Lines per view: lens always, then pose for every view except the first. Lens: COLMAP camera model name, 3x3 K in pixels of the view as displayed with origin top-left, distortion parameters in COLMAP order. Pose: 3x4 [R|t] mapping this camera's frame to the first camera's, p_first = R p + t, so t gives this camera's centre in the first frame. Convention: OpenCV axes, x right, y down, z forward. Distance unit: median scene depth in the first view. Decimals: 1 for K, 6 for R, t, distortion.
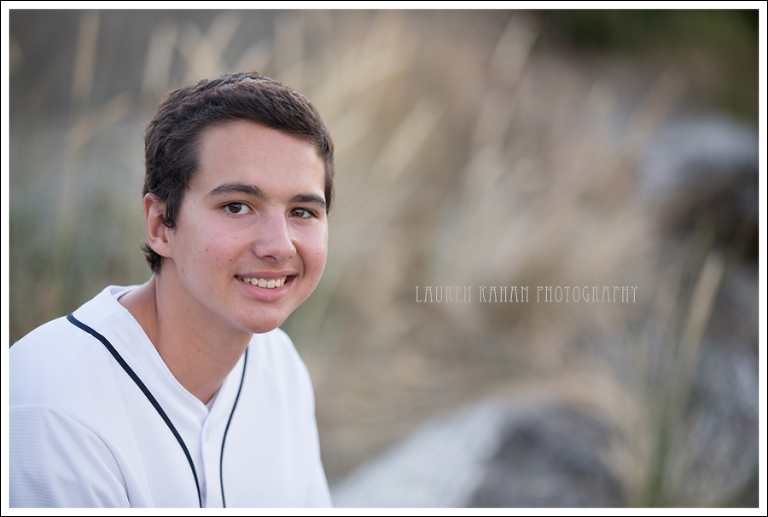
lens RADIAL K [[2926.0, 0, 384.1], [0, 2926.0, 258.6], [0, 0, 1]] dist [-0.238652, 0.000000]
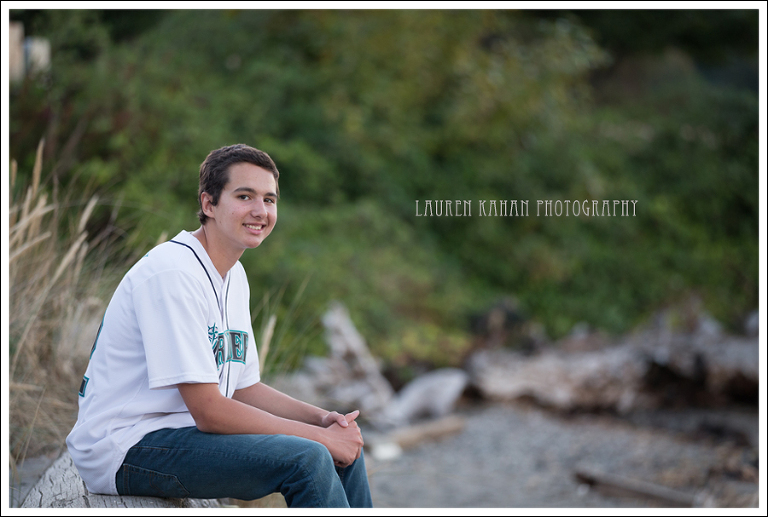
lens RADIAL K [[3190.4, 0, 386.9], [0, 3190.4, 254.8], [0, 0, 1]] dist [0.546377, 0.000000]
pose [[0.994327, 0.021914, 0.104084, -0.212731], [-0.019819, 0.999581, -0.021115, 0.087577], [-0.104504, 0.018933, 0.994344, -1.747261]]
